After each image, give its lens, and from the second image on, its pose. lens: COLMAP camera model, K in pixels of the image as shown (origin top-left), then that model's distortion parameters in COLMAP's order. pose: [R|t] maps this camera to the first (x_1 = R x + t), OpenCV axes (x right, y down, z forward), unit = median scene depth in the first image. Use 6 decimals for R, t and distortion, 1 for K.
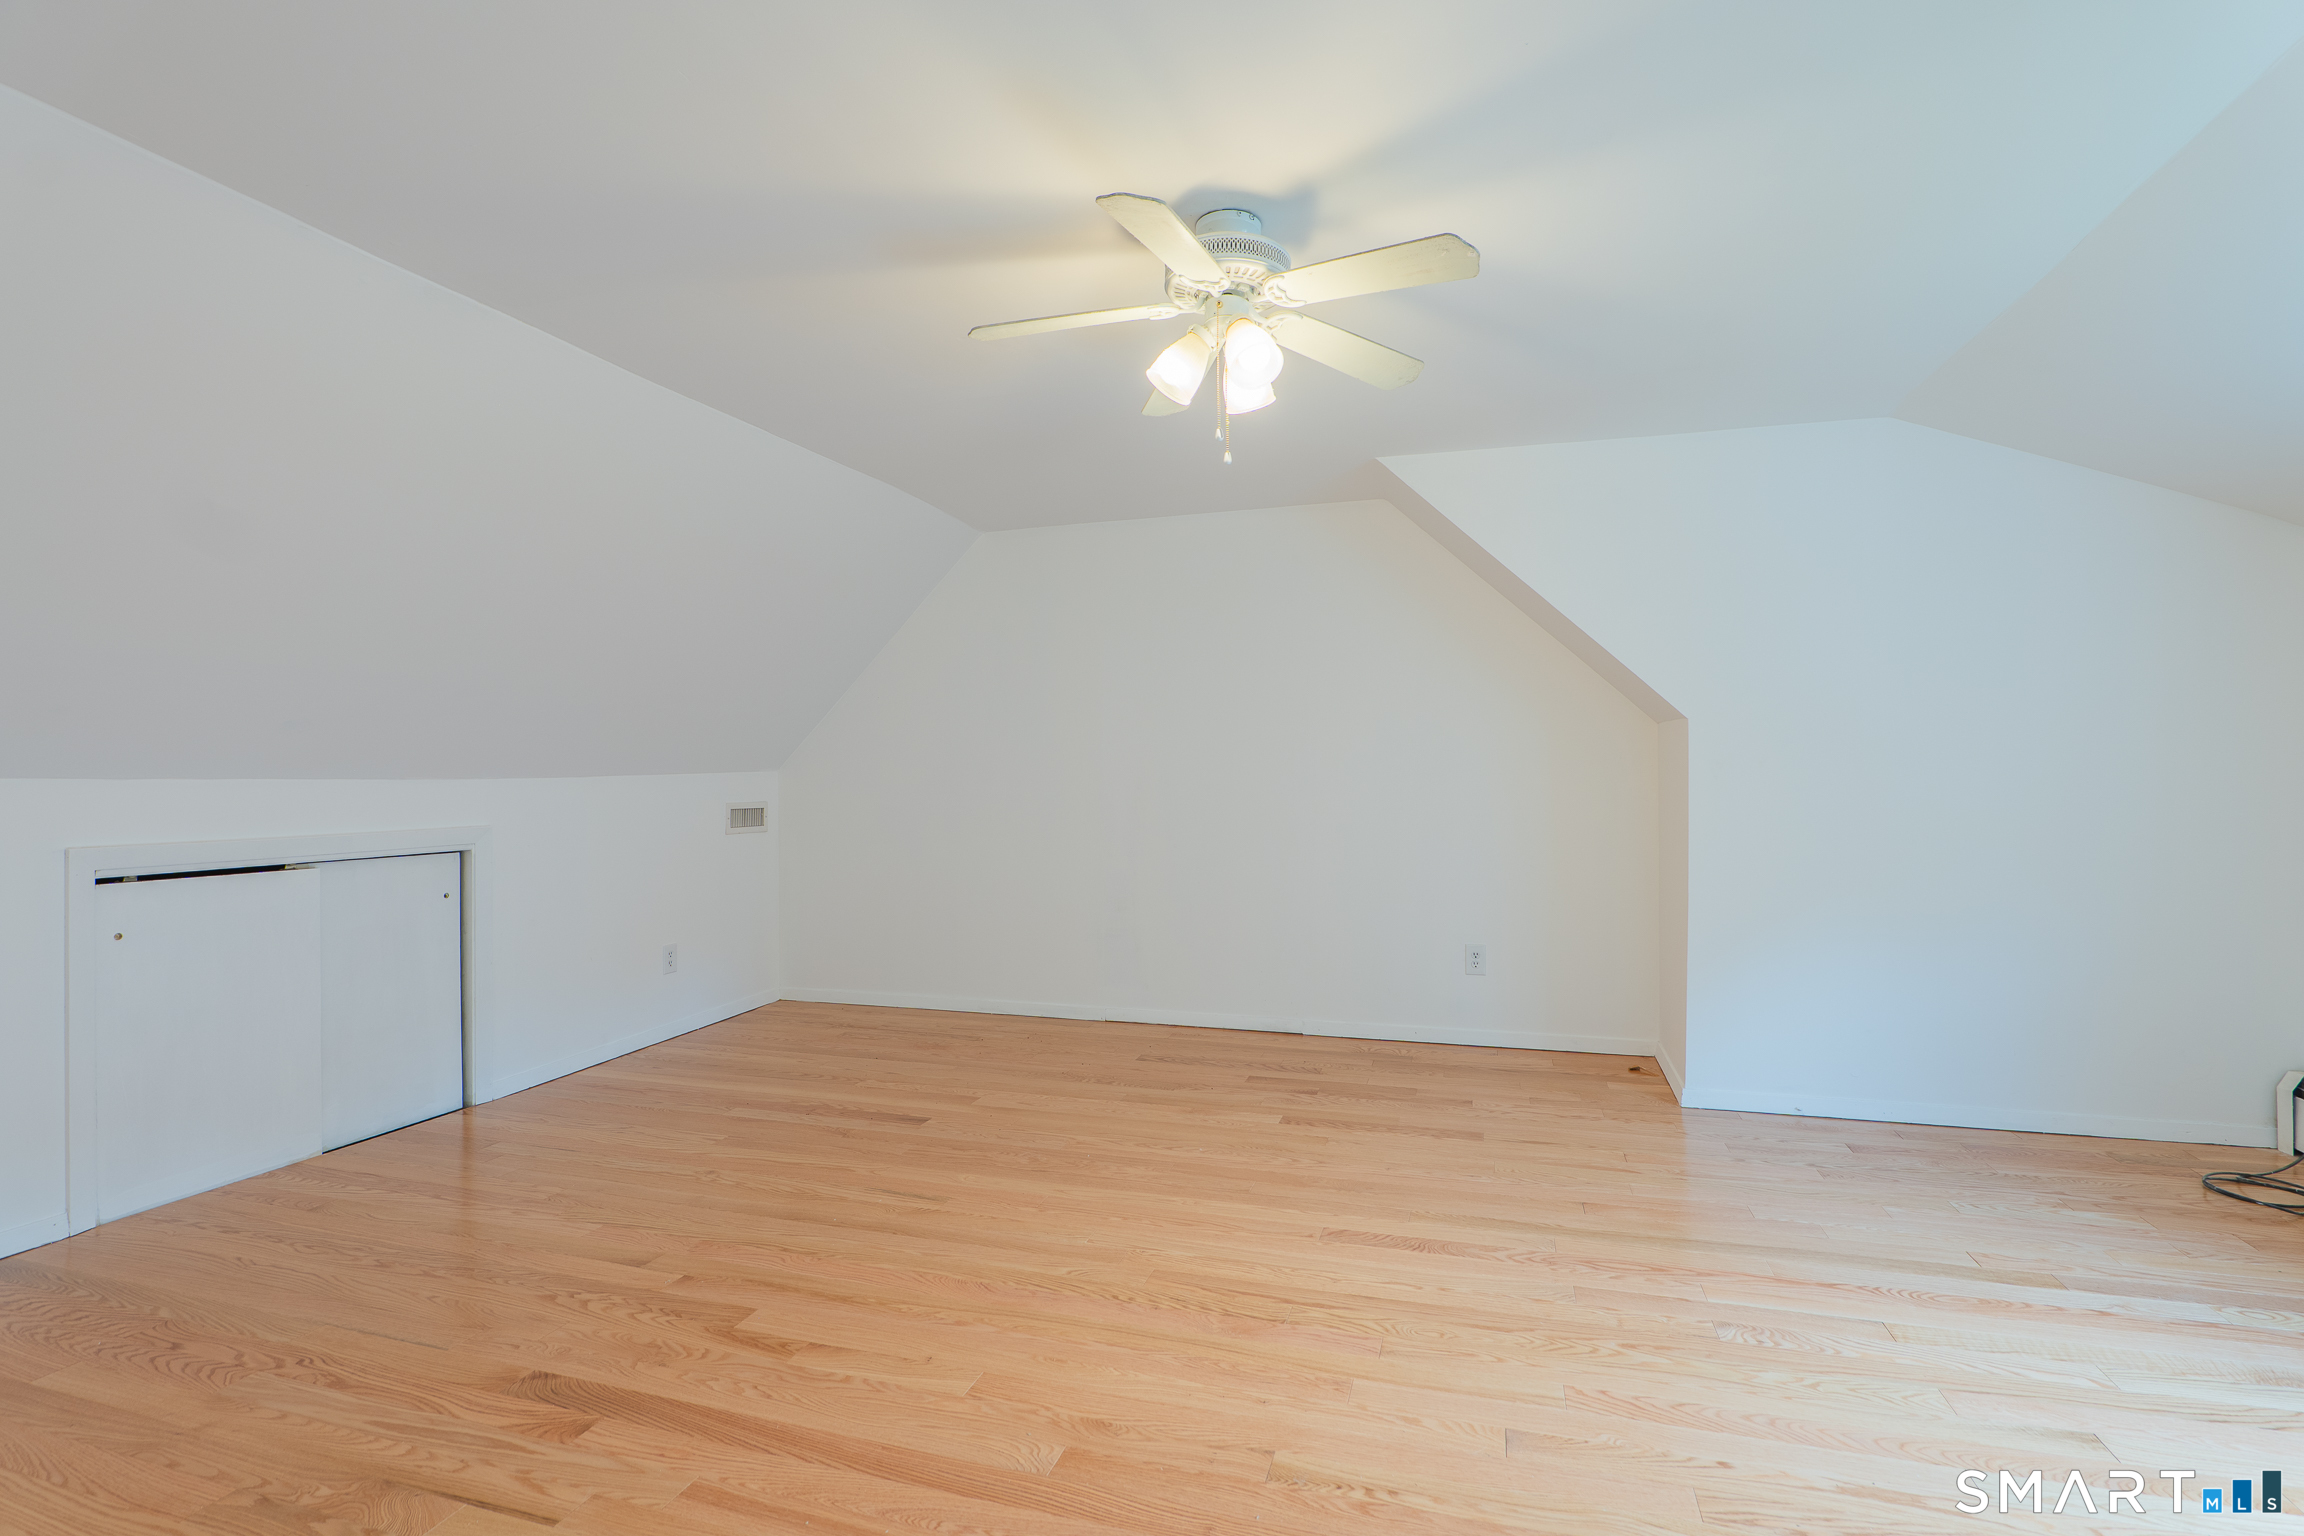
lens RADIAL K [[1078.9, 0, 1164.9], [0, 1078.9, 774.5], [0, 0, 1]] dist [-0.023765, 0.006642]
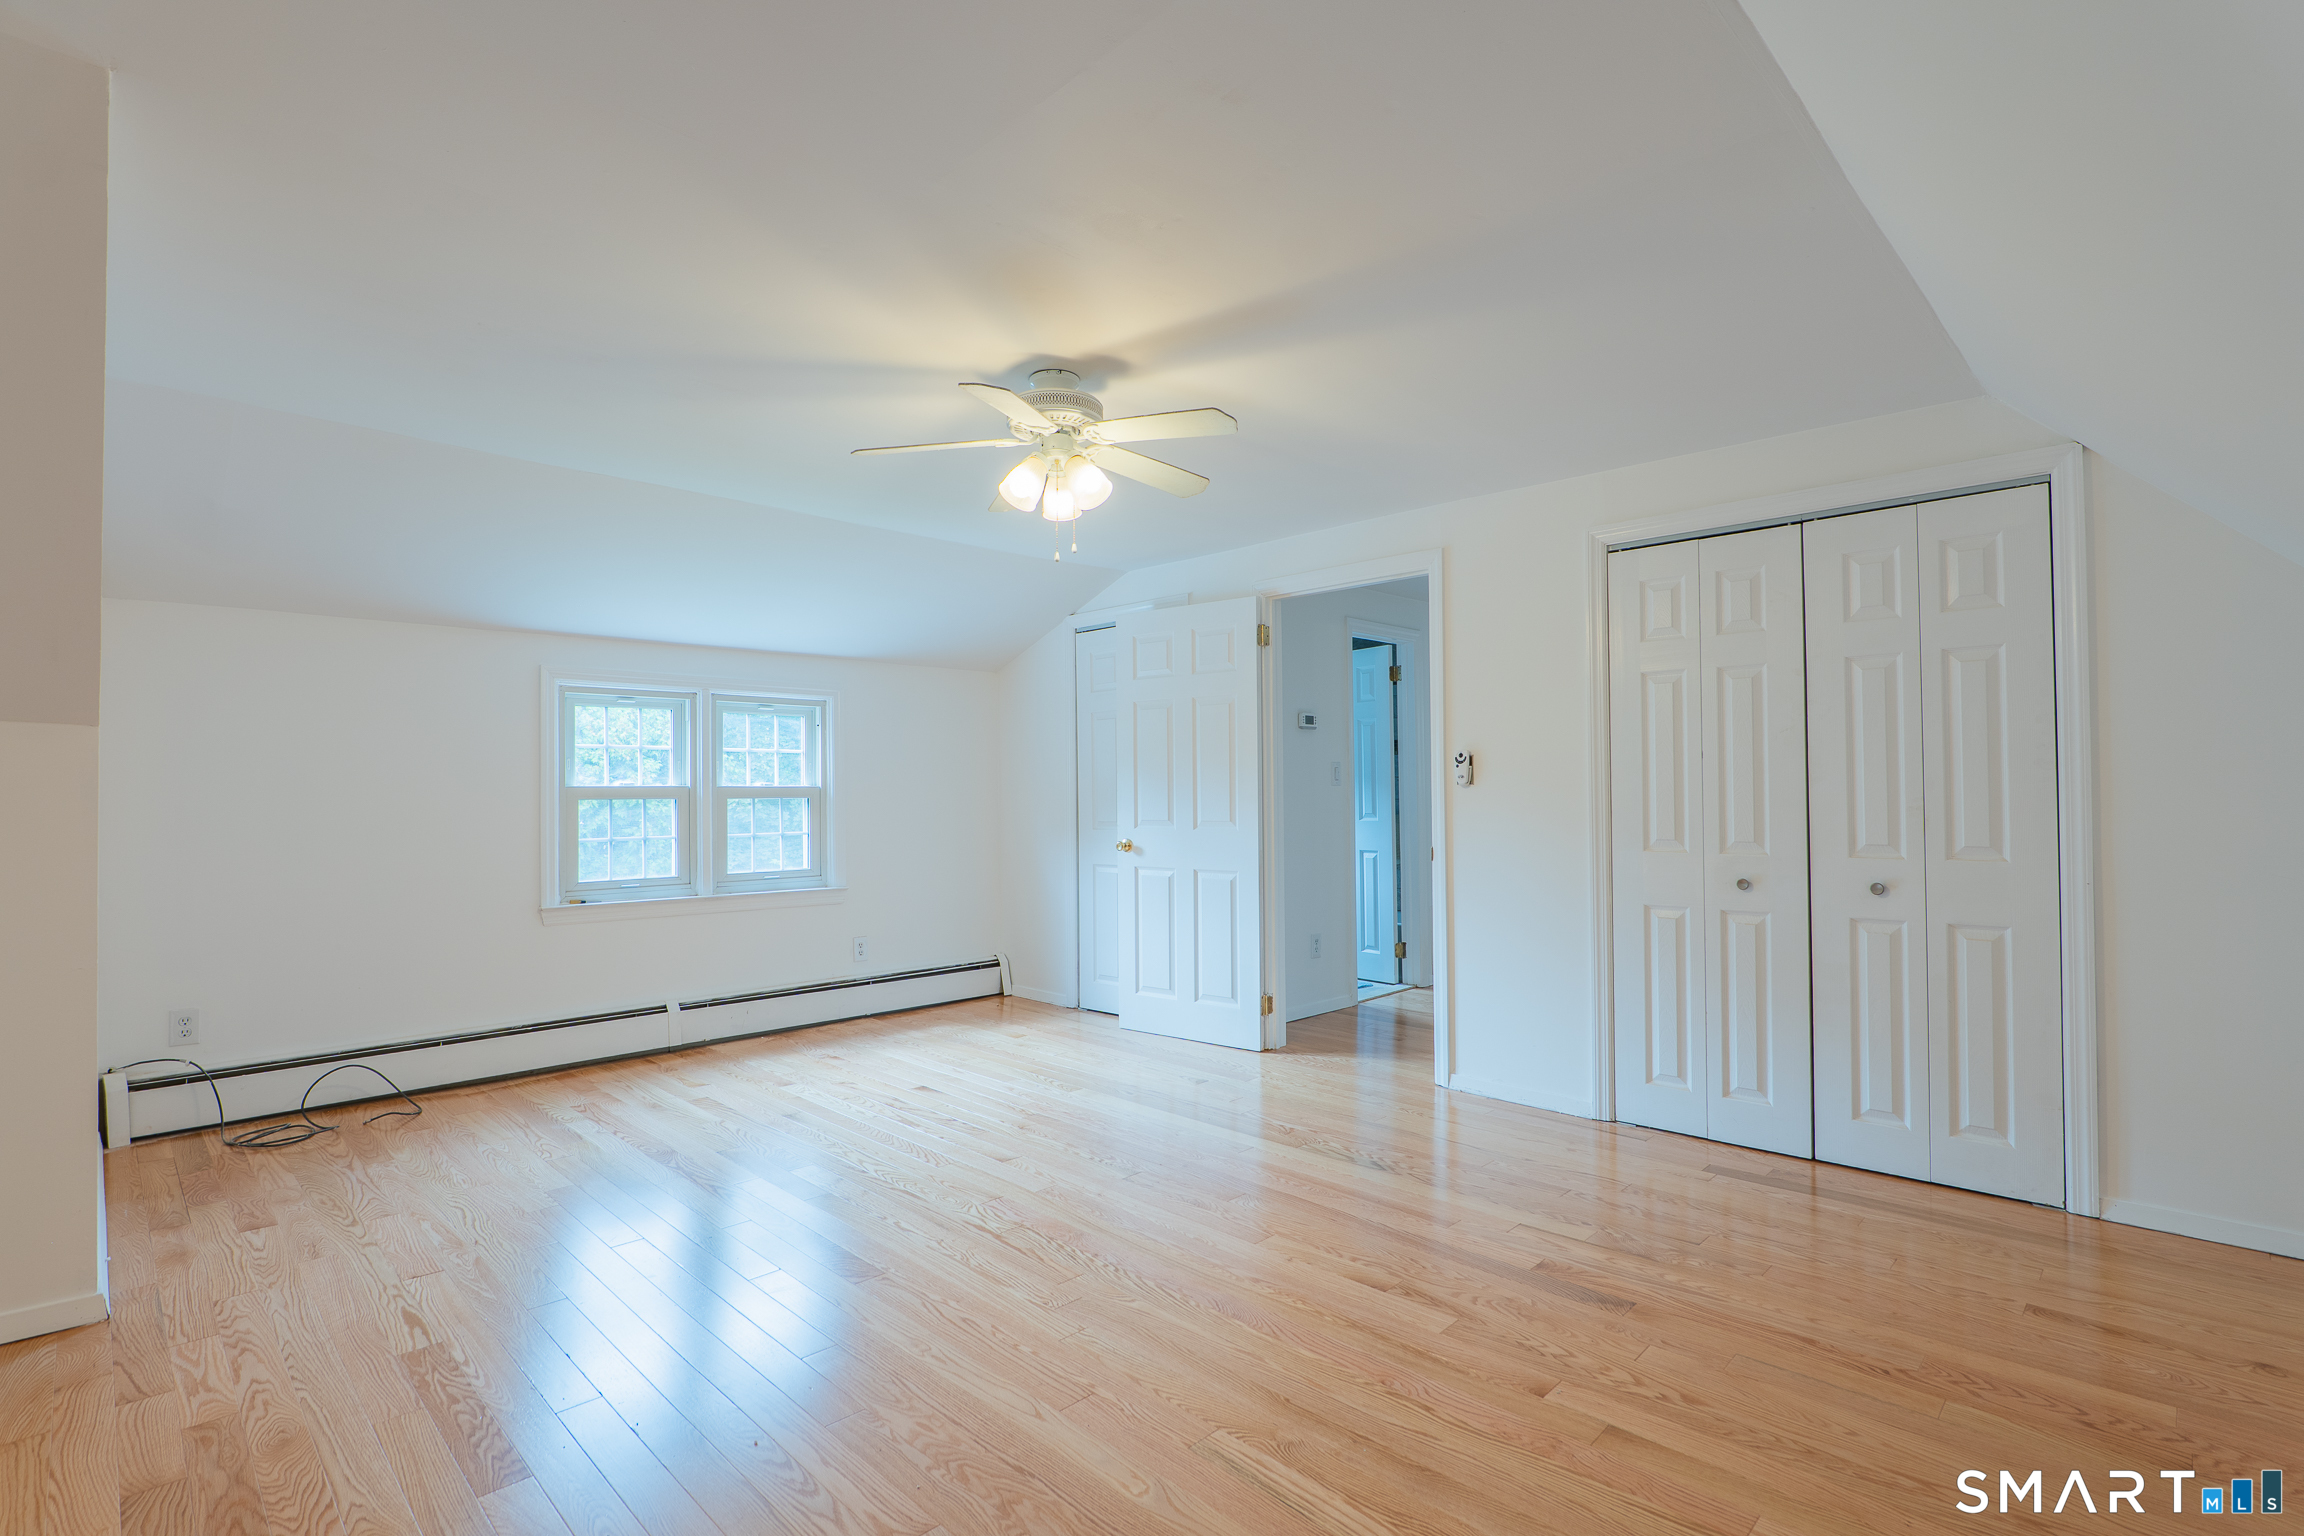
lens RADIAL K [[1072.0, 0, 1150.0], [0, 1072.0, 784.2], [0, 0, 1]] dist [-0.027326, 0.005262]
pose [[-0.882725, 0.019894, 0.469468, -0.611818], [0.014948, 0.999787, -0.014261, 0.001505], [-0.469652, -0.005571, -0.882834, 1.986095]]
